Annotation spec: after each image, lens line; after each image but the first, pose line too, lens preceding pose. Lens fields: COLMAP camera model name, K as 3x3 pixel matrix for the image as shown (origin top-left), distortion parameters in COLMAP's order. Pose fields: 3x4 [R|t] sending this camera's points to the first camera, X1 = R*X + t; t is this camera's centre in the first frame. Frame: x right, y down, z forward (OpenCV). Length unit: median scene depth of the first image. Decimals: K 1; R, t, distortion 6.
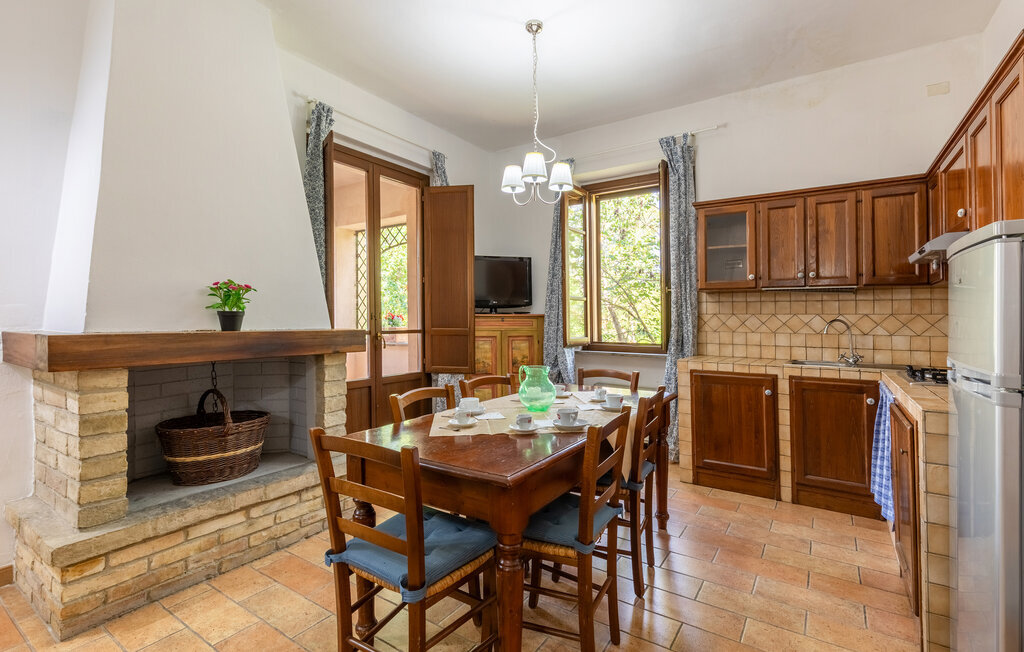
lens RADIAL K [[466.7, 0, 508.9], [0, 466.7, 321.4], [0, 0, 1]] dist [-0.002931, 0.000049]
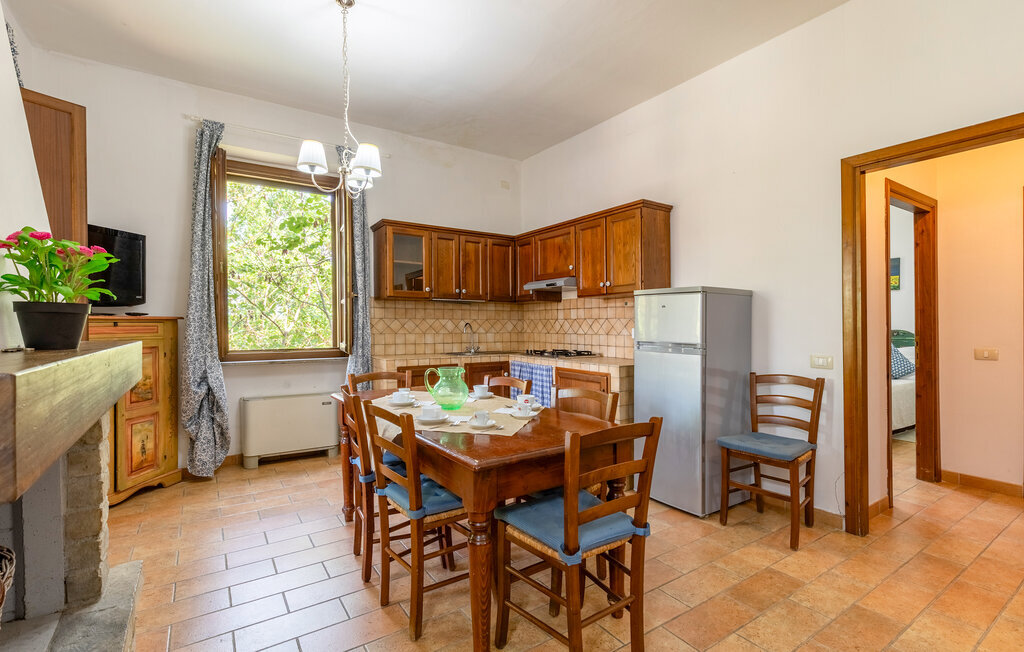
lens RADIAL K [[466.7, 0, 511.0], [0, 466.7, 324.5], [0, 0, 1]] dist [-0.002931, 0.000049]
pose [[0.382256, -0.002846, 0.924052, -0.525921], [0.008127, 0.999967, -0.000282, 0.002185], [-0.924021, 0.007617, 0.382266, 0.293229]]
